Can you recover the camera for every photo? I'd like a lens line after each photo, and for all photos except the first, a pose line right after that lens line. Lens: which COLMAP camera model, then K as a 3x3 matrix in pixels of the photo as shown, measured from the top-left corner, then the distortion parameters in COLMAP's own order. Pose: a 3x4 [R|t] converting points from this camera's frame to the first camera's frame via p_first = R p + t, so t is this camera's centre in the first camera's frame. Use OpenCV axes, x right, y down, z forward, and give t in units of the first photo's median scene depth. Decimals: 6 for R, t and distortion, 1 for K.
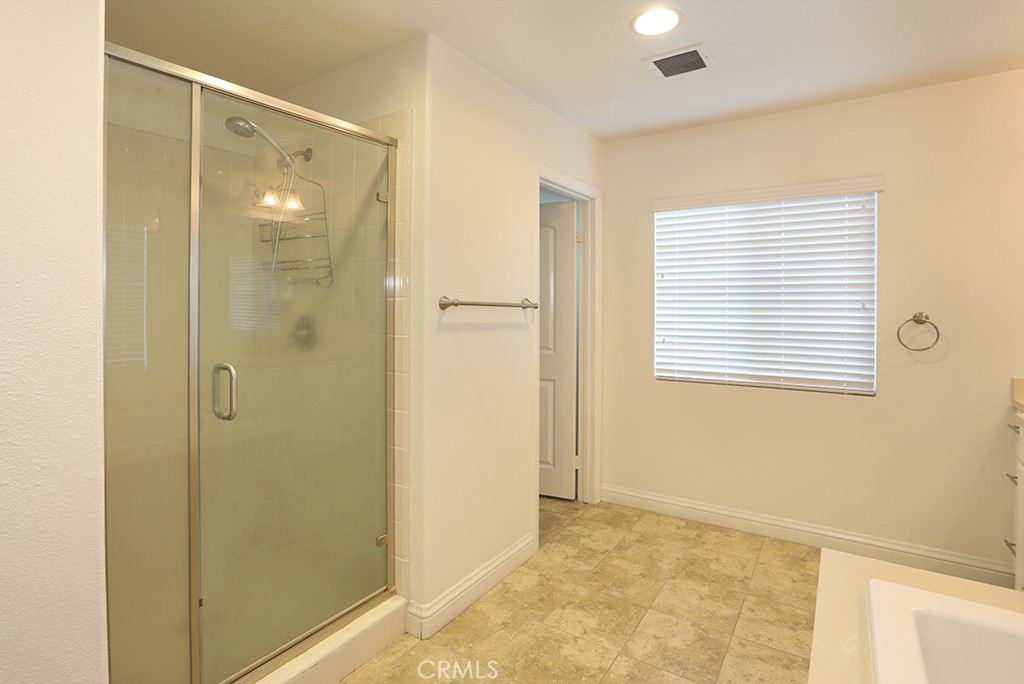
lens RADIAL K [[506.0, 0, 533.9], [0, 506.0, 300.3], [0, 0, 1]] dist [-0.024689, 0.005755]
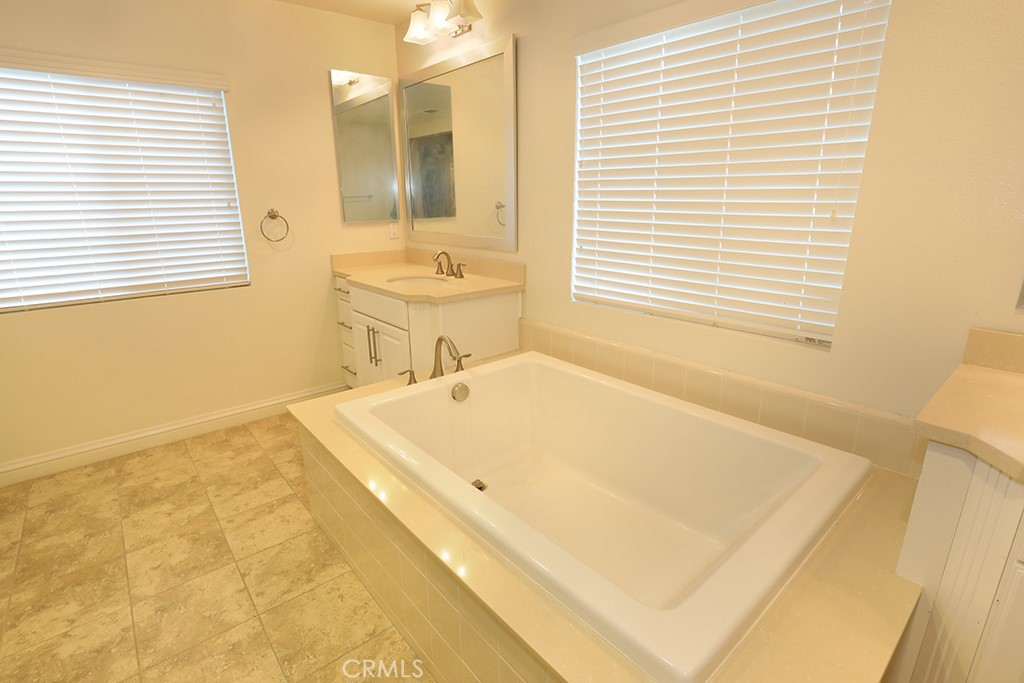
lens RADIAL K [[506.0, 0, 517.6], [0, 506.0, 346.3], [0, 0, 1]] dist [-0.024689, 0.005755]
pose [[0.280317, -0.274847, 0.919718, -0.262891], [0.003697, 0.958434, 0.285290, -0.001572], [-0.959900, -0.076571, 0.269681, 0.090789]]
